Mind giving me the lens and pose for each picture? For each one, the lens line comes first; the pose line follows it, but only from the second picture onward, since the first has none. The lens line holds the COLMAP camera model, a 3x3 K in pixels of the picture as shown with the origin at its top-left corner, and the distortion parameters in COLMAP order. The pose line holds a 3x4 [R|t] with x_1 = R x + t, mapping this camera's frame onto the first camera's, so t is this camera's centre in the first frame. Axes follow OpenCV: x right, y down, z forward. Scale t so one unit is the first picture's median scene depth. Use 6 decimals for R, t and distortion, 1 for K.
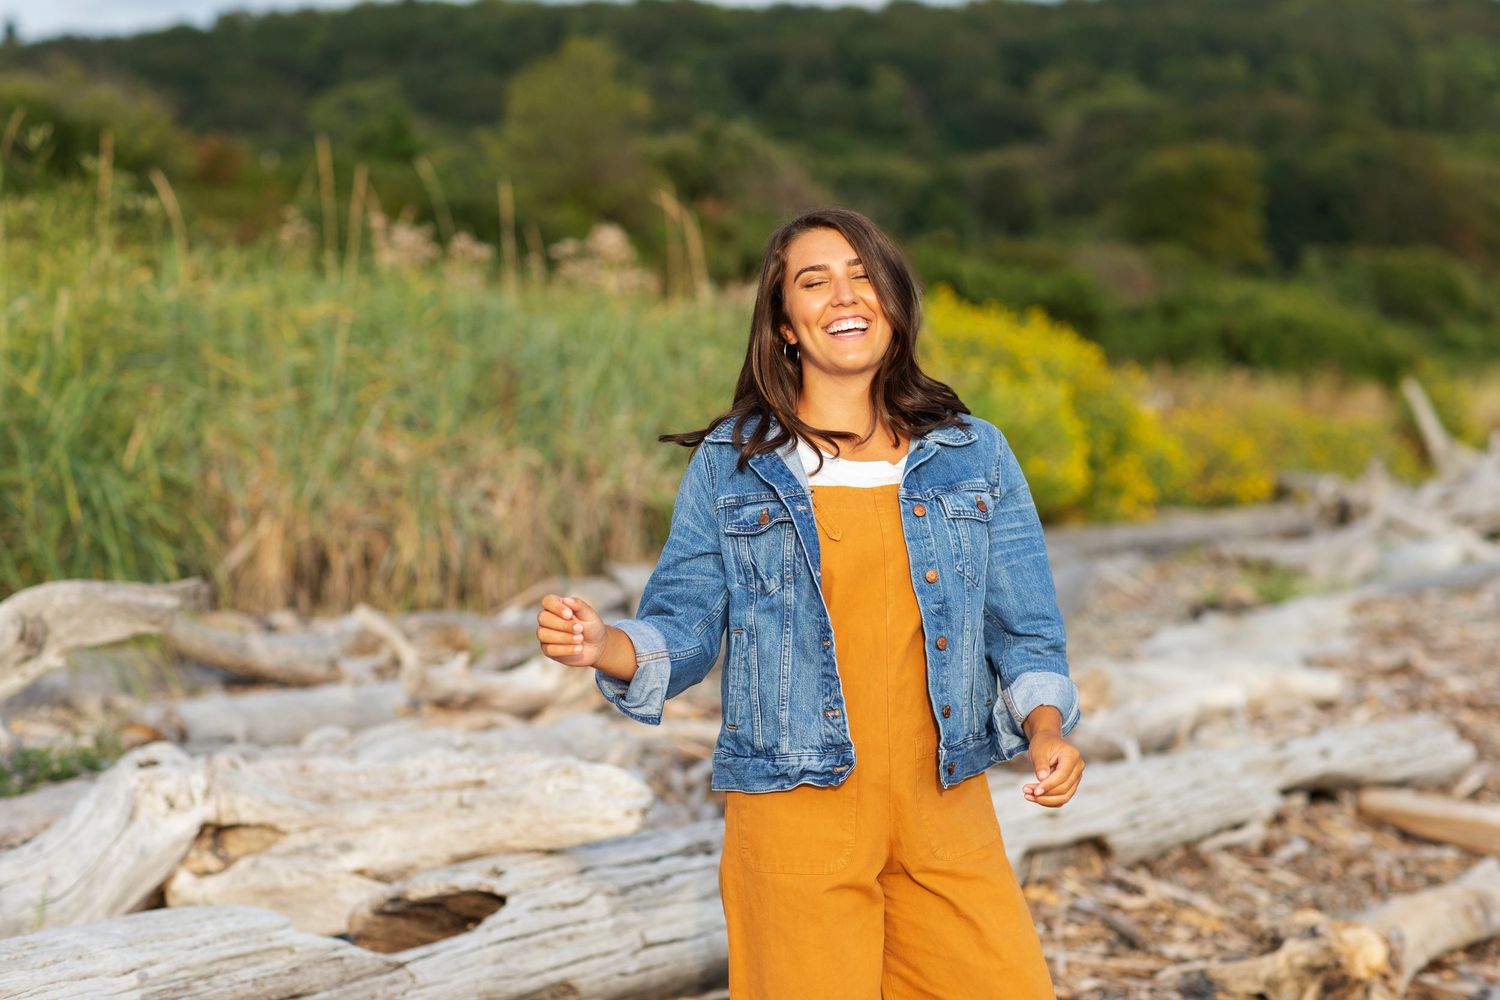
lens RADIAL K [[3483.7, 0, 750.0], [0, 3483.7, 500.0], [0, 0, 1]] dist [-0.099596, -0.681602]
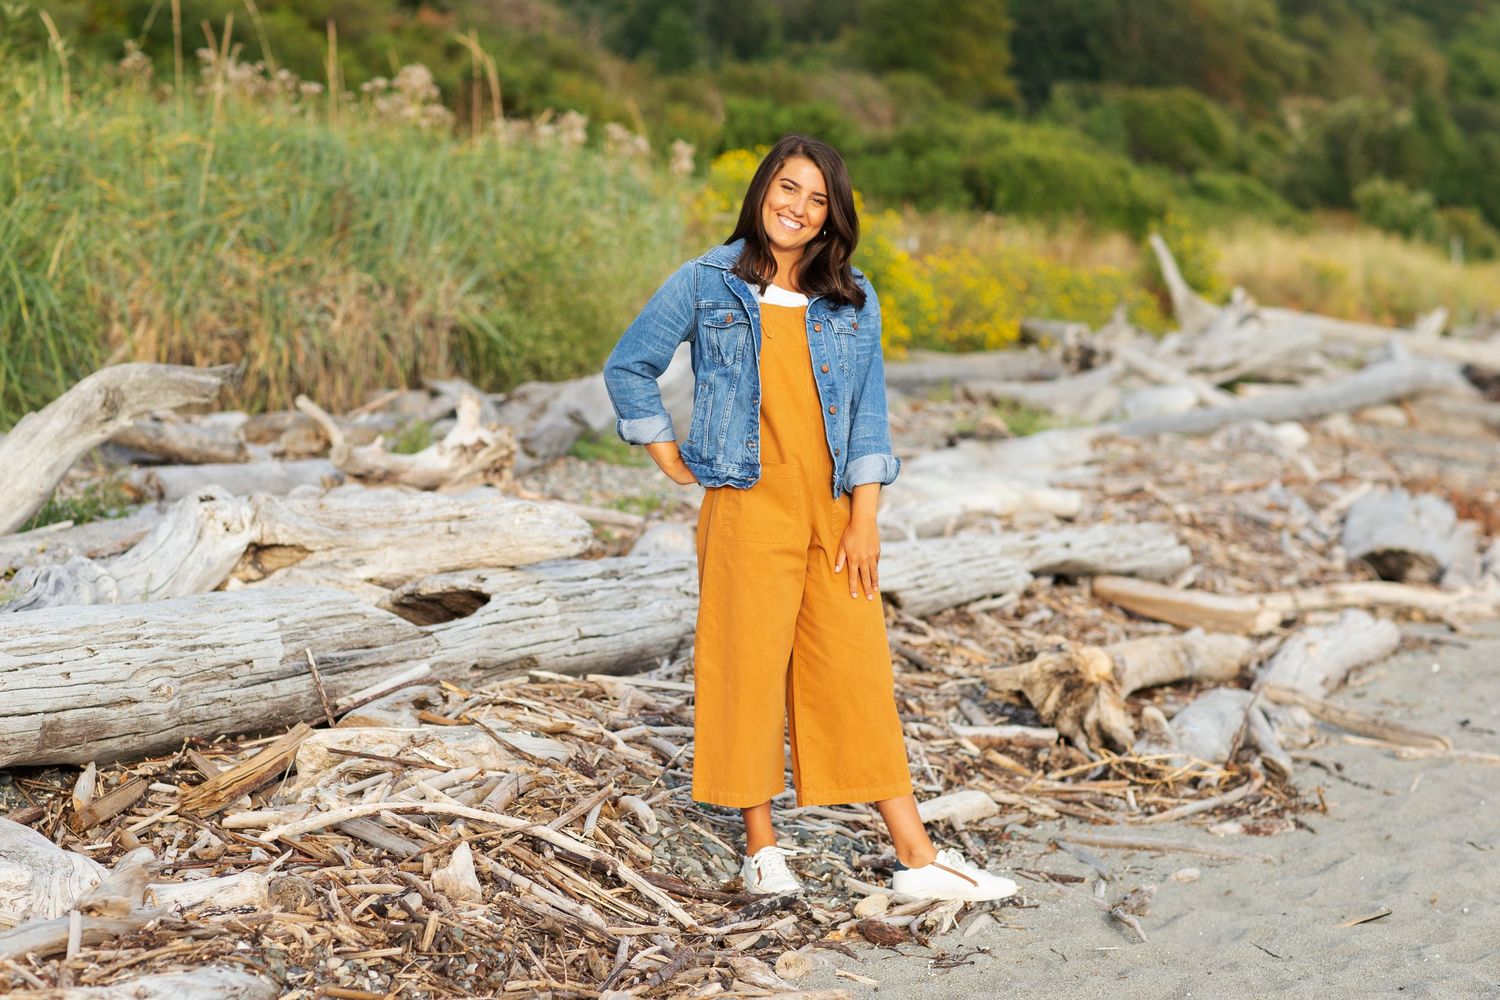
lens RADIAL K [[3813.8, 0, 750.0], [0, 3813.8, 500.0], [0, 0, 1]] dist [-0.095738, -0.509461]
pose [[0.996037, 0.031469, 0.083189, -0.060768], [-0.035005, 0.998529, 0.041399, 0.005617], [-0.081764, -0.044147, 0.995674, -0.343372]]
